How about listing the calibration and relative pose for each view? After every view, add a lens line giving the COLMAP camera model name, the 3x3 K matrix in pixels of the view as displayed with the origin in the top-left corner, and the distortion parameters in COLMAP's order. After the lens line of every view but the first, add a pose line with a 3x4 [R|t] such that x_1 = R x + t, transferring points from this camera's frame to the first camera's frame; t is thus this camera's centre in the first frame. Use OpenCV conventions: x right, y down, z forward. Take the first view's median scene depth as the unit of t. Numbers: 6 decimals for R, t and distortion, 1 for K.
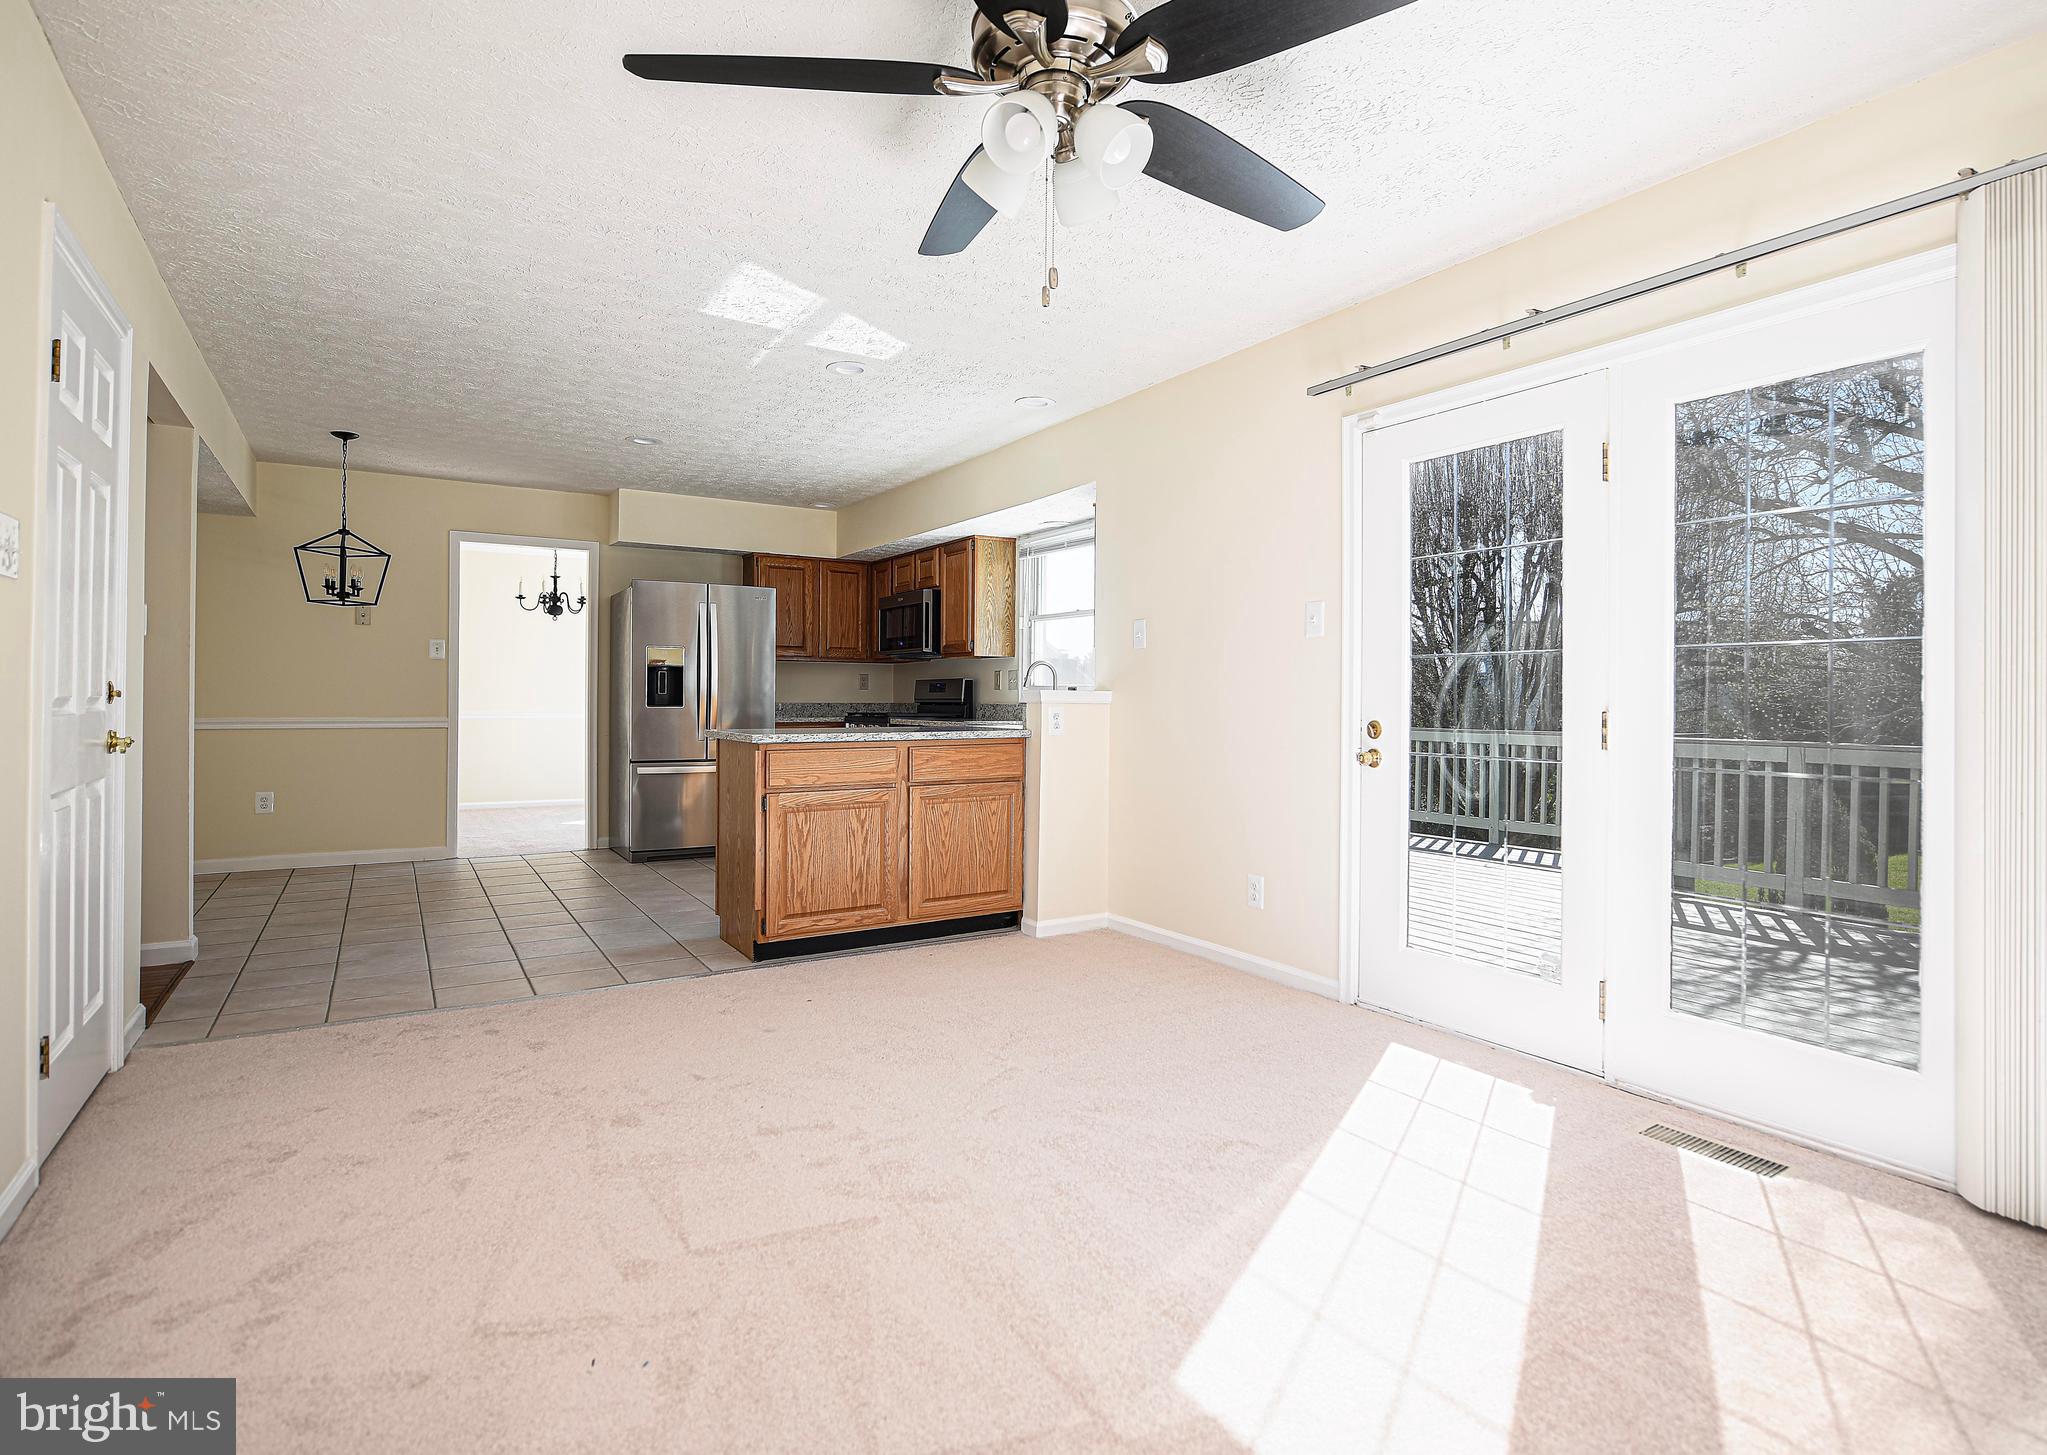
lens RADIAL K [[1047.8, 0, 1039.2], [0, 1047.8, 698.2], [0, 0, 1]] dist [-0.005236, -0.001229]
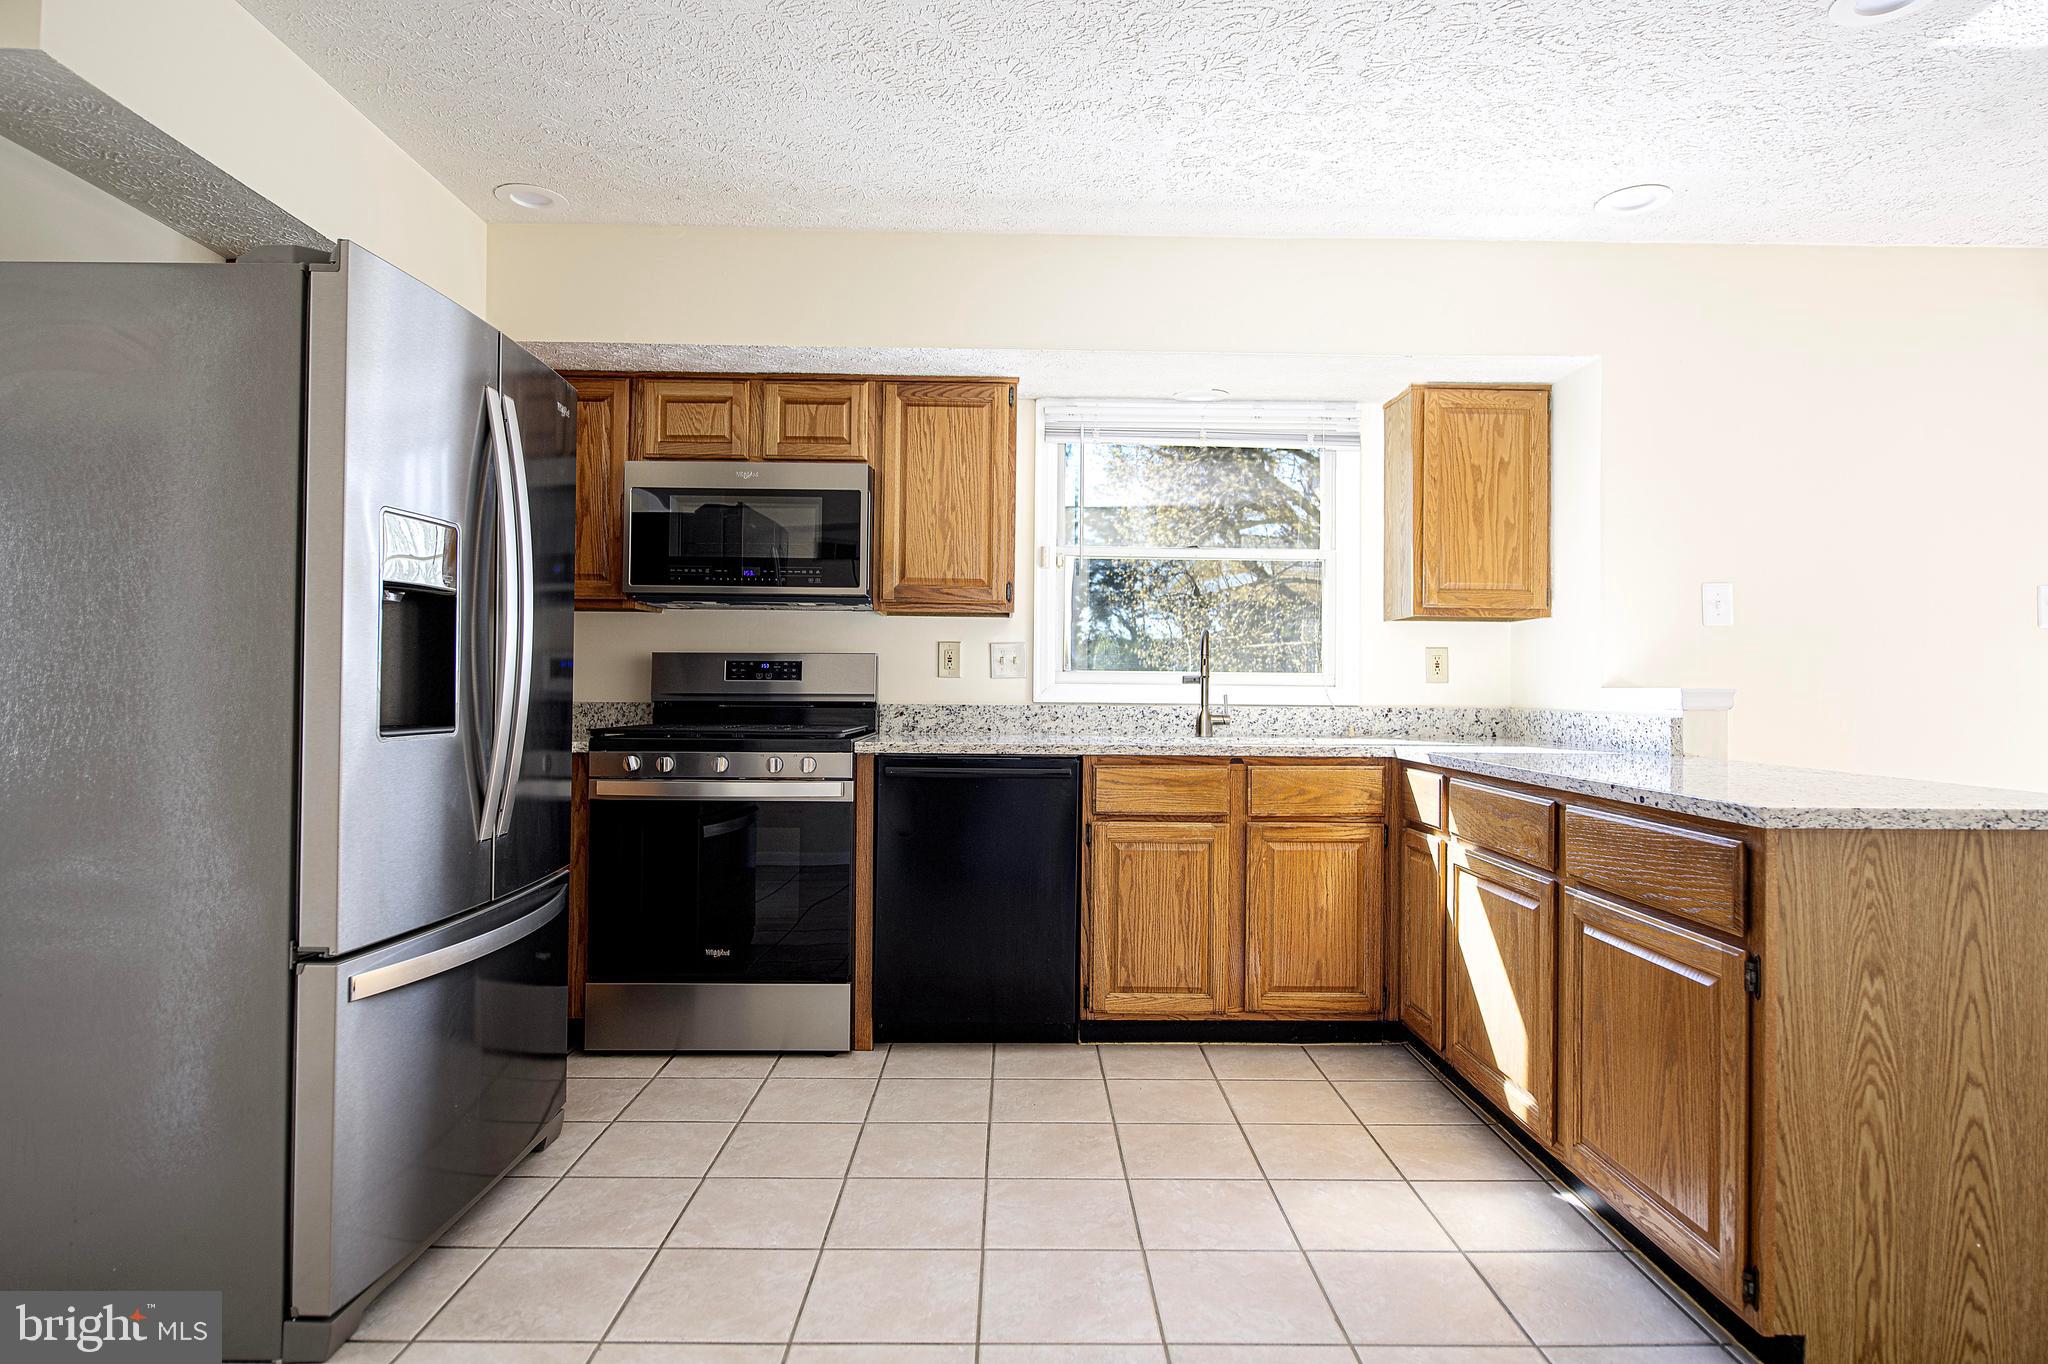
lens RADIAL K [[1126.0, 0, 1023.5], [0, 1126.0, 664.9], [0, 0, 1]] dist [-0.002625, -0.001507]
pose [[0.519697, 0.014508, 0.854228, -0.530035], [-0.005808, 0.999893, -0.013448, -0.007150], [-0.854331, 0.002028, 0.519725, 0.708920]]
